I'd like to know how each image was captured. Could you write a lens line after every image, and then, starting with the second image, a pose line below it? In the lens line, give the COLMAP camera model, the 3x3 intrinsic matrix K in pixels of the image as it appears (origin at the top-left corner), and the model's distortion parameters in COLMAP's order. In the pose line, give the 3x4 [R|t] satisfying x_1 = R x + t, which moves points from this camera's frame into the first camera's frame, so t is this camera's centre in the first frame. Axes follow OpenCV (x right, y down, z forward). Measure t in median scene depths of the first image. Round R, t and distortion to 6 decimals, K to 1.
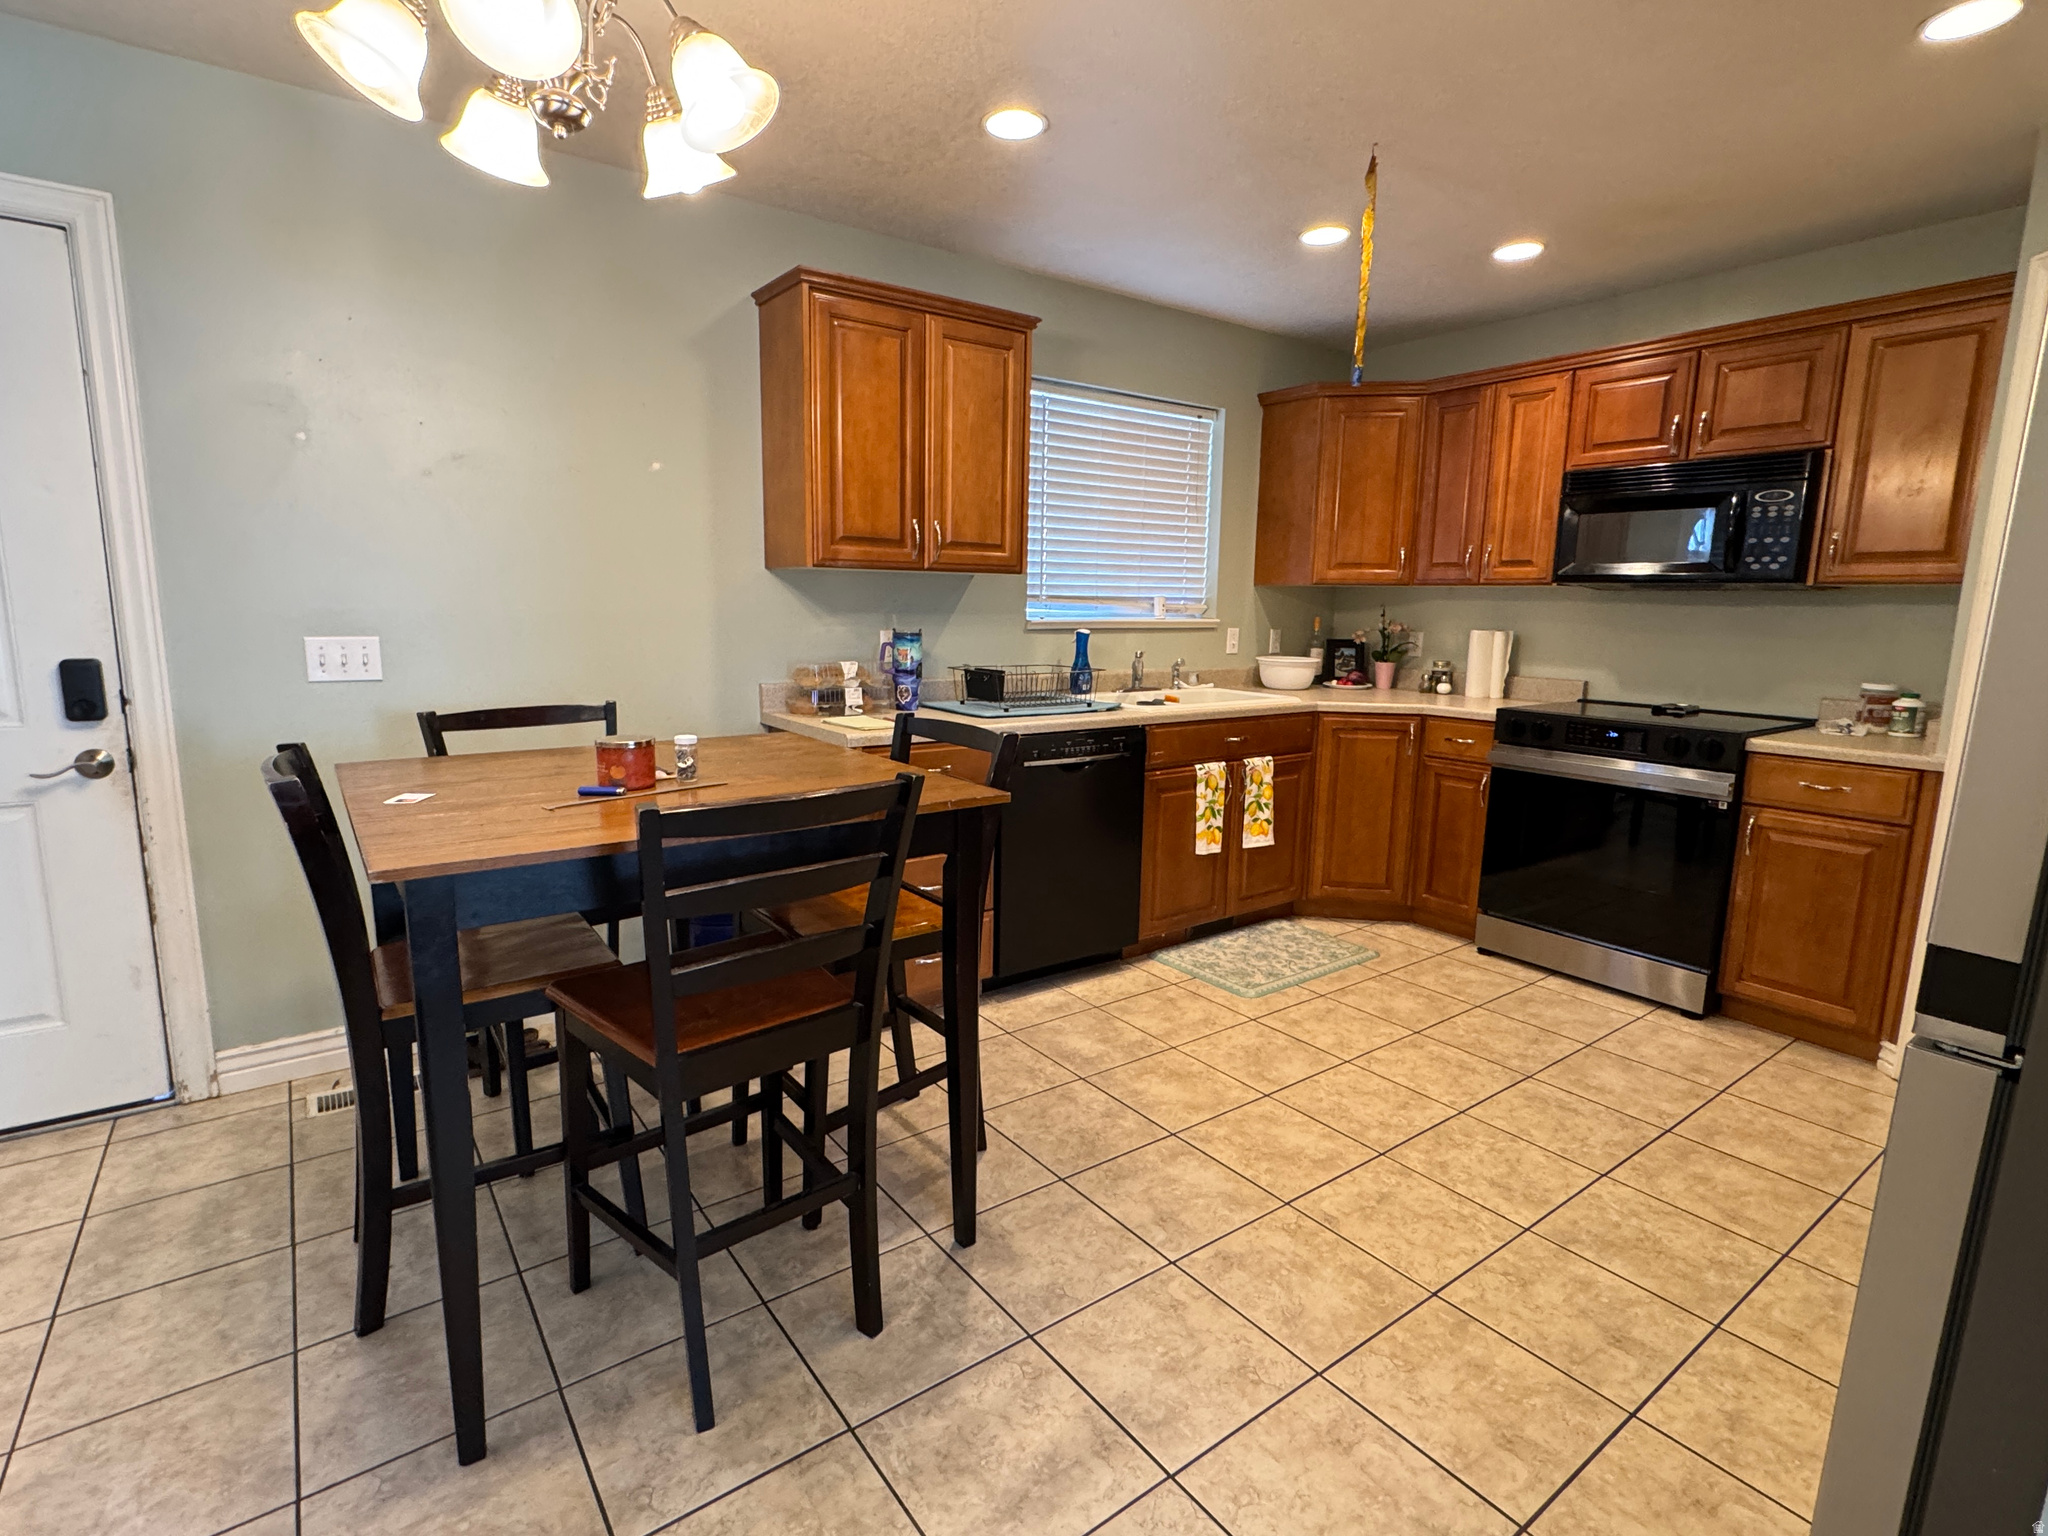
lens RADIAL K [[998.4, 0, 1024.0], [0, 998.4, 768.0], [0, 0, 1]] dist [0.000793, -0.001669]
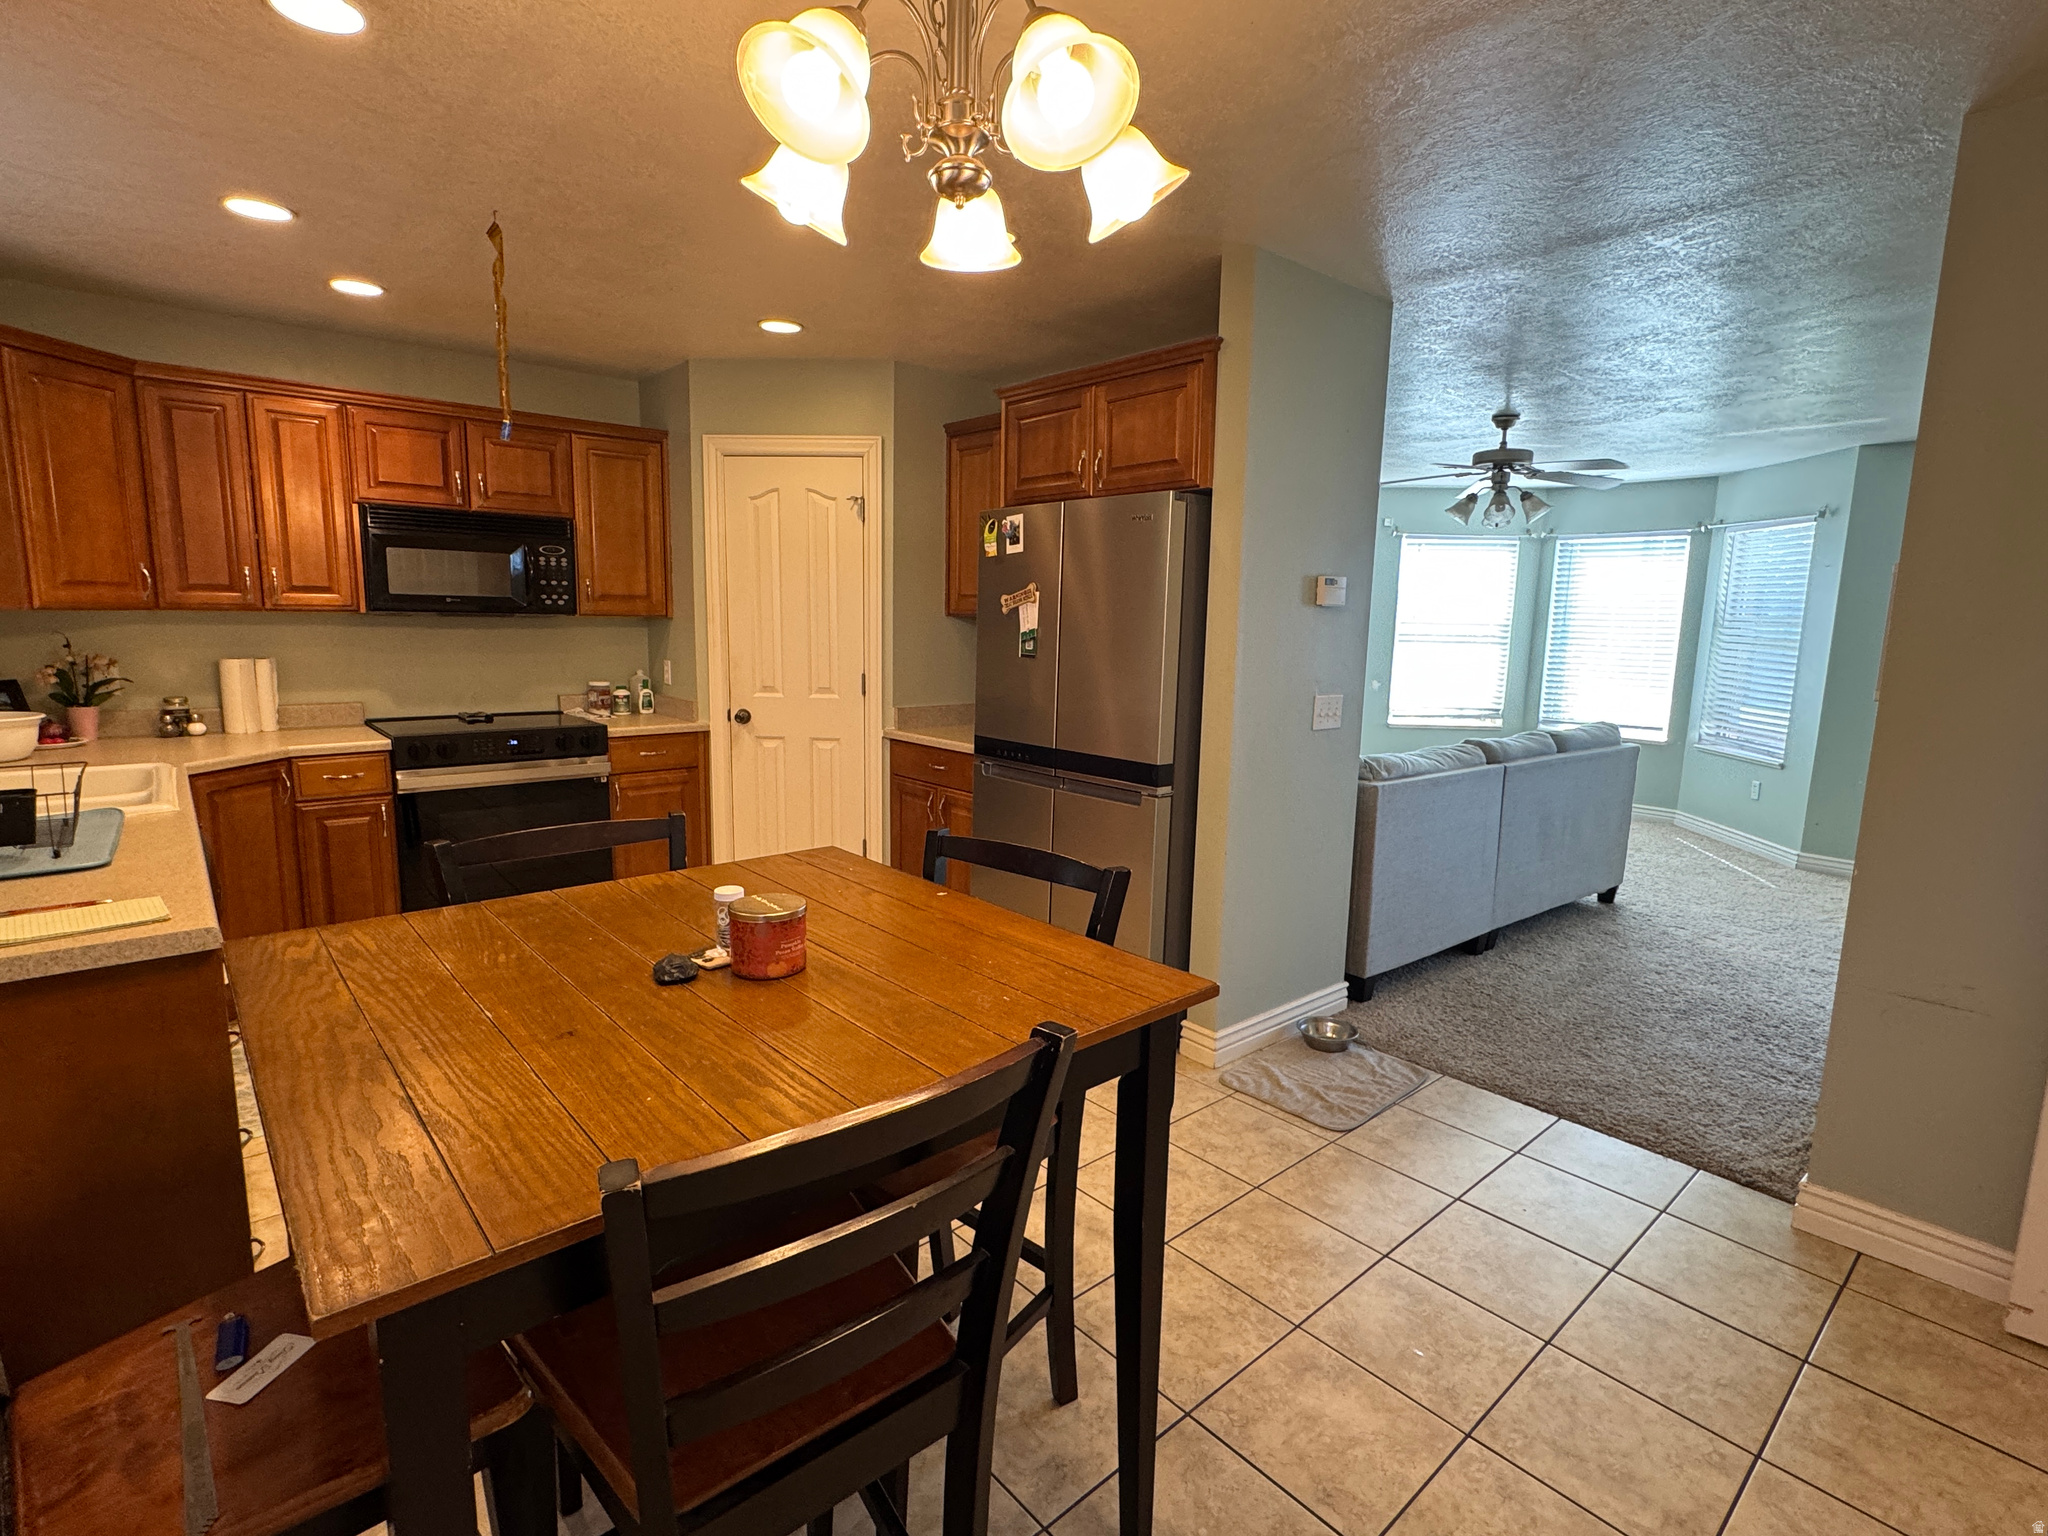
lens RADIAL K [[998.4, 0, 1024.0], [0, 998.4, 768.0], [0, 0, 1]] dist [0.000793, -0.001669]
pose [[-0.085066, -0.169217, 0.981901, -0.709691], [0.142814, 0.973227, 0.180095, -0.146024], [-0.986087, 0.155549, -0.058621, 0.524472]]
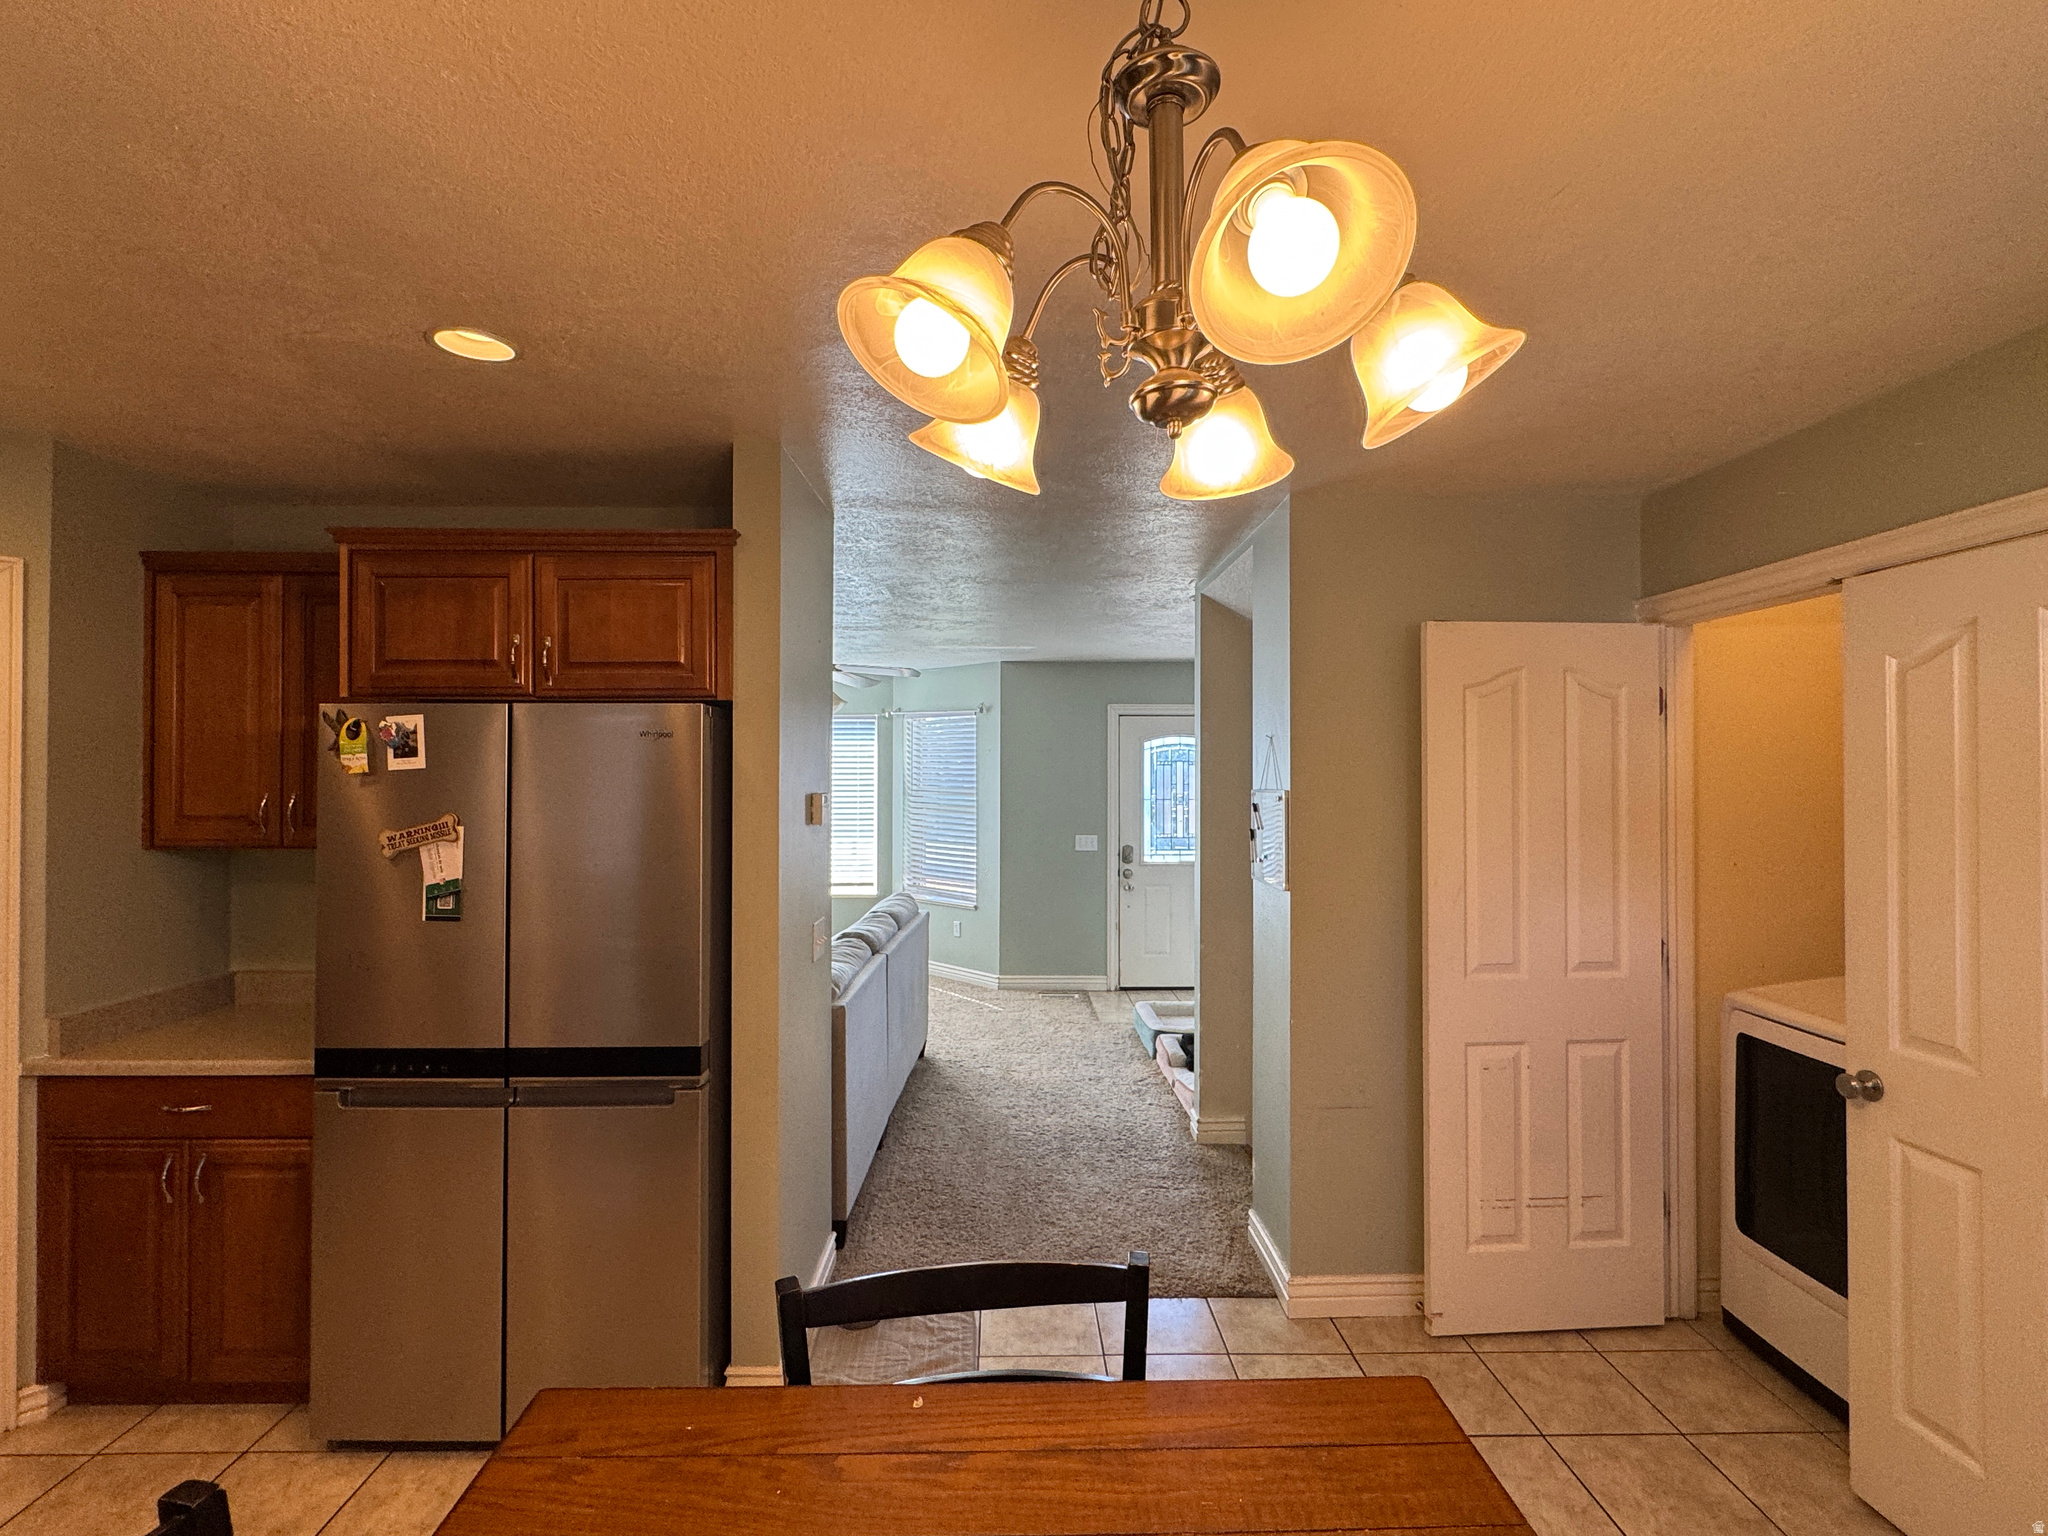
lens RADIAL K [[998.4, 0, 1024.0], [0, 998.4, 768.0], [0, 0, 1]] dist [0.000793, -0.001669]
pose [[-0.817531, -0.014938, 0.575691, -0.381209], [0.080601, 0.986856, 0.140066, -0.255602], [-0.570216, 0.160910, -0.805581, 0.789663]]
